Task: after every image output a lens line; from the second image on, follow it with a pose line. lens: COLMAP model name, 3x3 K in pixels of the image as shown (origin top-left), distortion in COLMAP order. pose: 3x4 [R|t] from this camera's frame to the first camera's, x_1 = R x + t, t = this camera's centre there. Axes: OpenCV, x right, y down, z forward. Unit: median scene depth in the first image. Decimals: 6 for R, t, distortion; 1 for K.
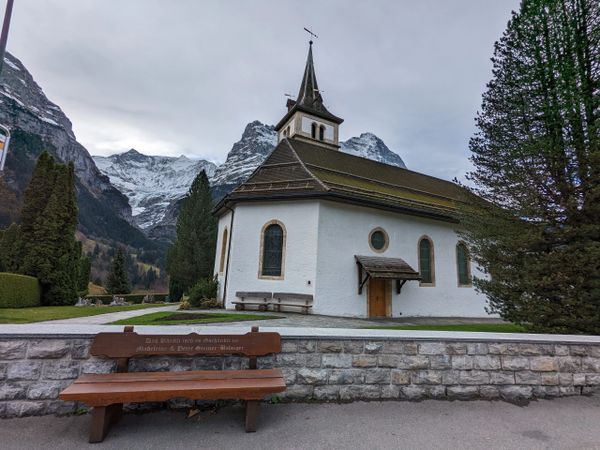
lens RADIAL K [[281.6, 0, 300.7], [0, 281.6, 224.6], [0, 0, 1]] dist [-0.002531, 0.000192]
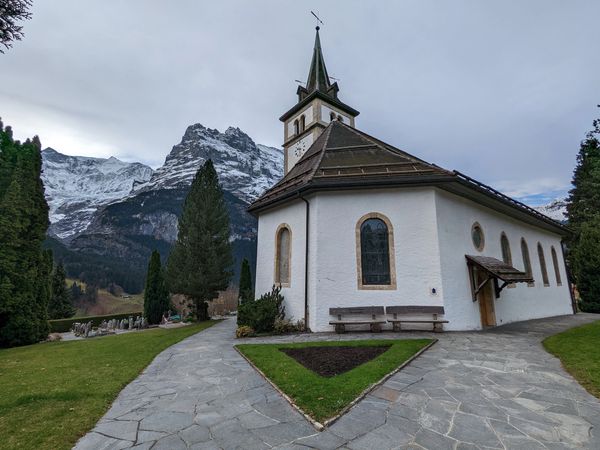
lens RADIAL K [[281.6, 0, 299.8], [0, 281.6, 224.8], [0, 0, 1]] dist [-0.002531, 0.000192]
pose [[0.981688, -0.009357, 0.190267, -0.203836], [0.013577, 0.999690, -0.020888, 0.013798], [-0.190012, 0.023089, 0.981510, 0.124302]]
